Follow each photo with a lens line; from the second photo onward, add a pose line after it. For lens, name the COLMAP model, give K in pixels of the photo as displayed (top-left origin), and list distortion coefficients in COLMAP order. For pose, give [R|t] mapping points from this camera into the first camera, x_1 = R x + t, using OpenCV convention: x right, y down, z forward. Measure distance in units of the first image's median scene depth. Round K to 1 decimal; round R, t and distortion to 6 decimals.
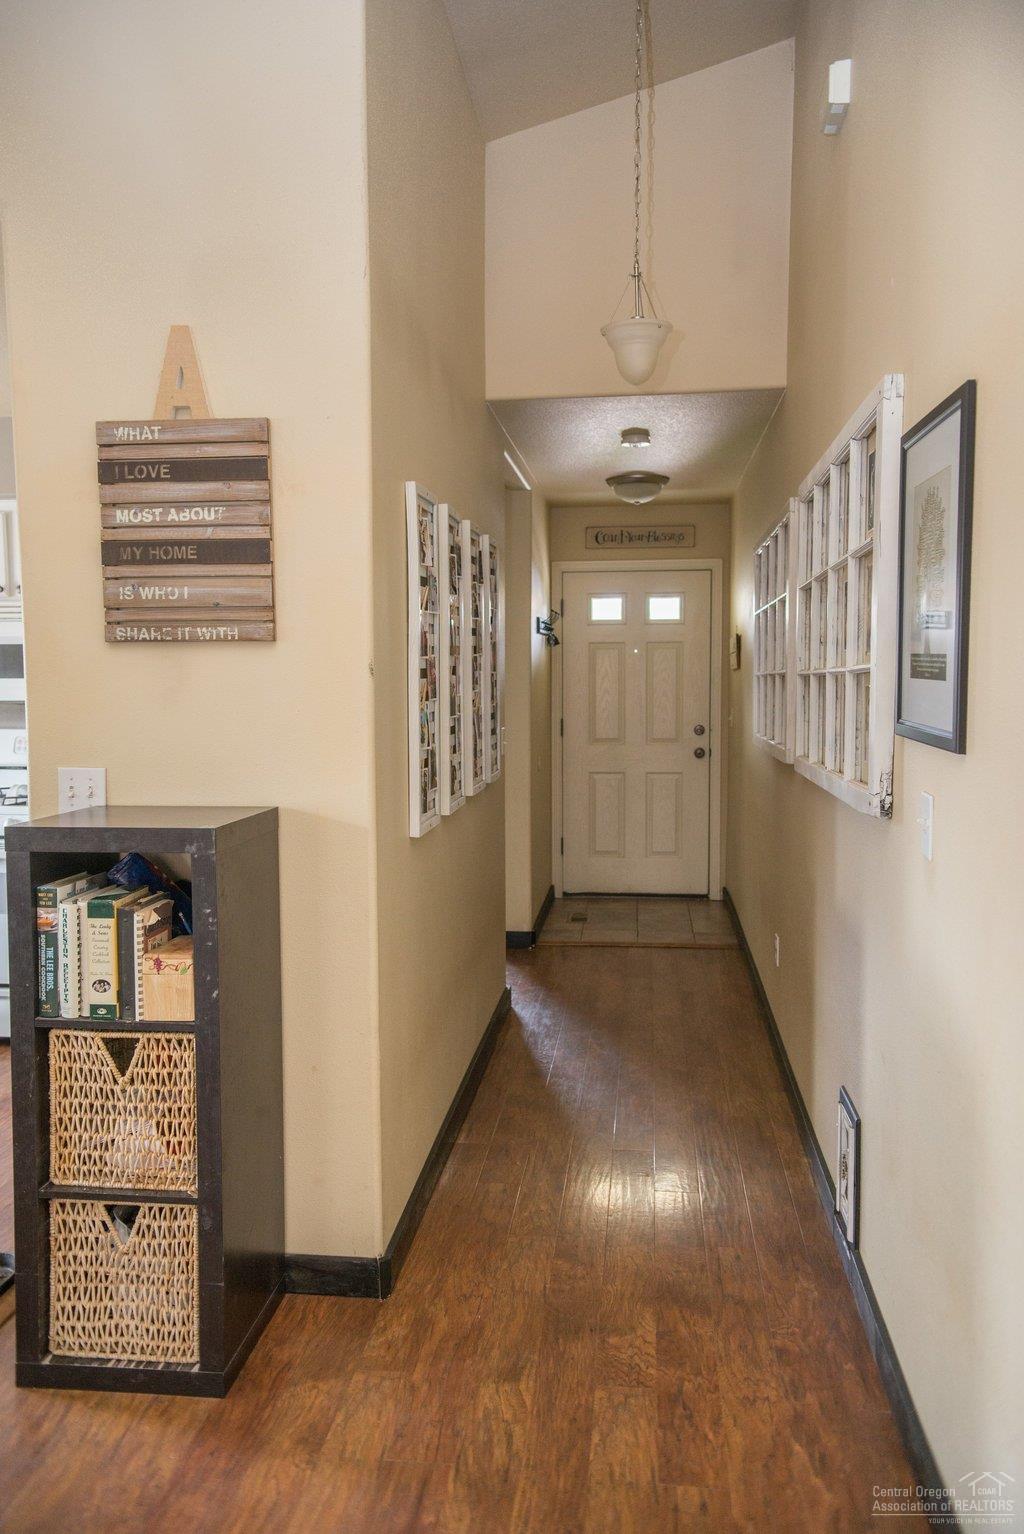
lens RADIAL K [[1104.8, 0, 512.0], [0, 1104.8, 767.0], [0, 0, 1]] dist [0.035928, 0.002928]
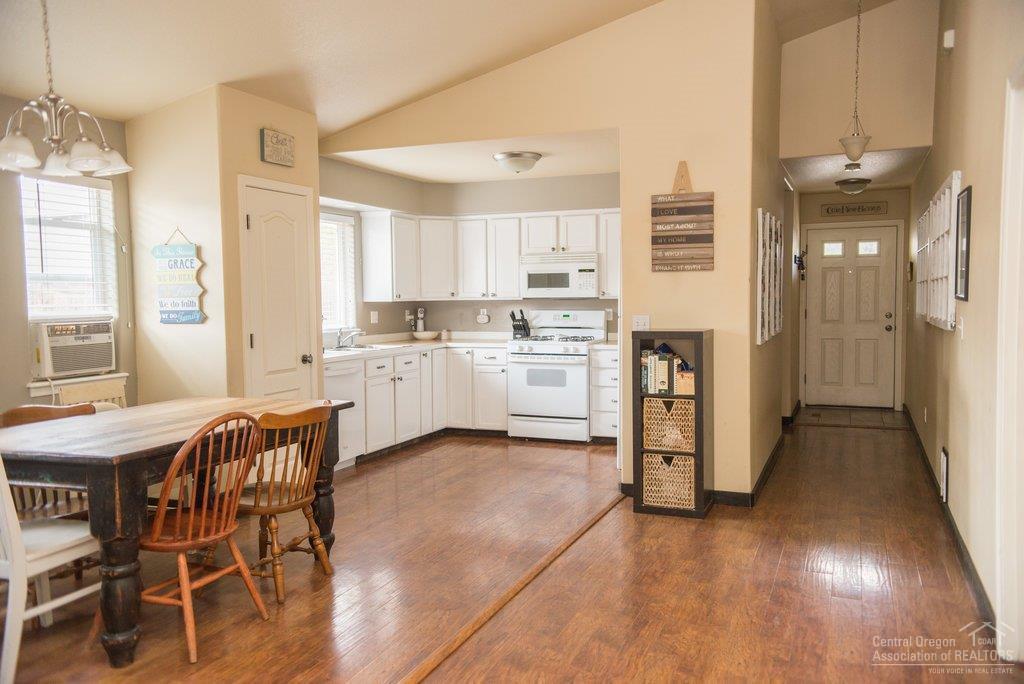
lens RADIAL K [[831.9, 0, 512.0], [0, 831.9, 342.0], [0, 0, 1]] dist [0.071658, 0.001659]
pose [[0.964863, 0.010929, -0.262526, -0.148092], [-0.017378, 0.999601, -0.022258, 0.125423], [0.262178, 0.026038, 0.964668, -1.177570]]
